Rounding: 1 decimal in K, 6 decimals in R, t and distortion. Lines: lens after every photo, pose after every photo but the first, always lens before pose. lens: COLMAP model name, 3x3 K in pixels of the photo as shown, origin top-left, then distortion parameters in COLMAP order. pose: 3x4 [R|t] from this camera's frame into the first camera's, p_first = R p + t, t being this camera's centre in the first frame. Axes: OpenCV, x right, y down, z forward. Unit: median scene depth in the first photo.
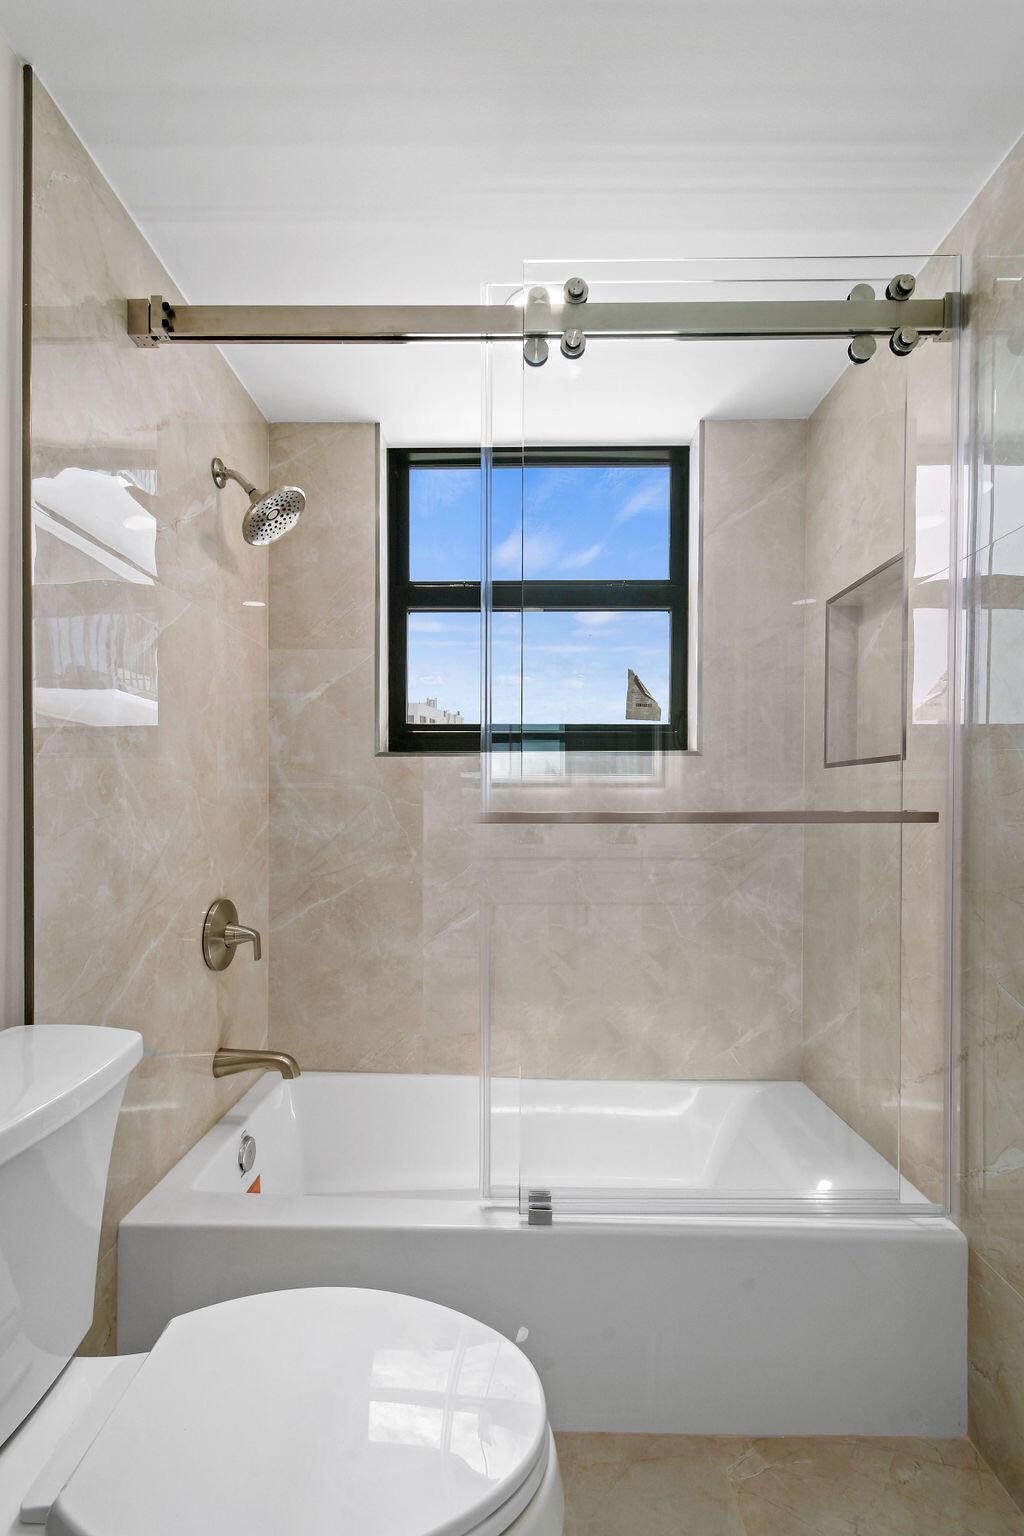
lens RADIAL K [[683.5, 0, 513.2], [0, 683.5, 802.0], [0, 0, 1]] dist [0.011795, -0.007925]
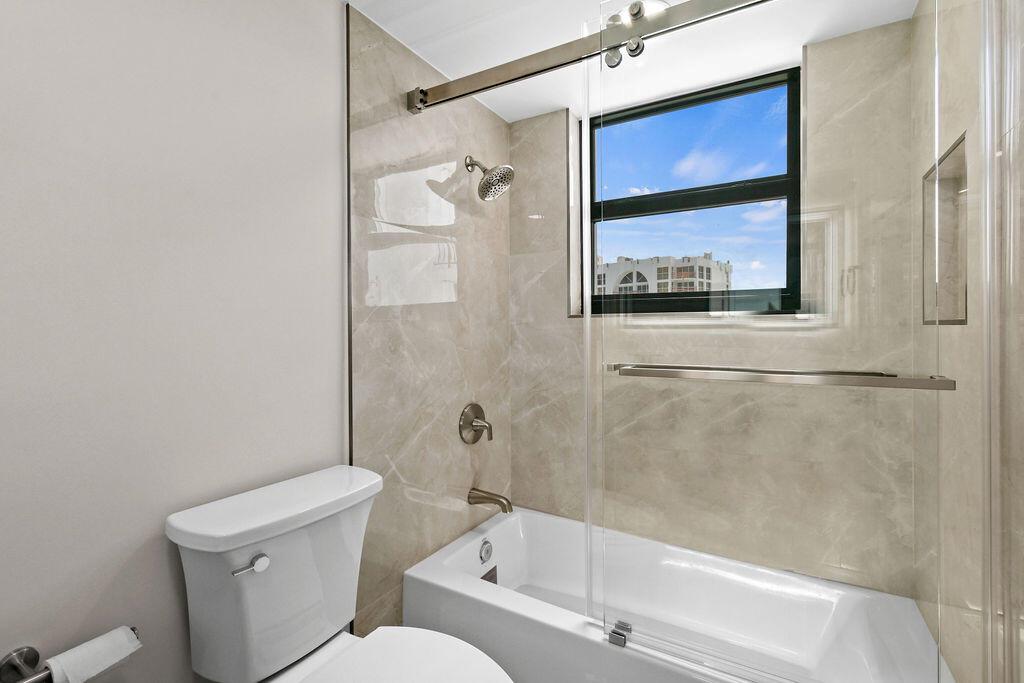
lens RADIAL K [[460.6, 0, 519.0], [0, 460.6, 324.2], [0, 0, 1]] dist [0.001311, -0.000810]
pose [[0.875383, -0.010307, -0.483321, 0.254547], [0.006004, 0.999927, -0.010449, -0.049548], [0.483394, 0.006245, 0.875381, 0.016190]]
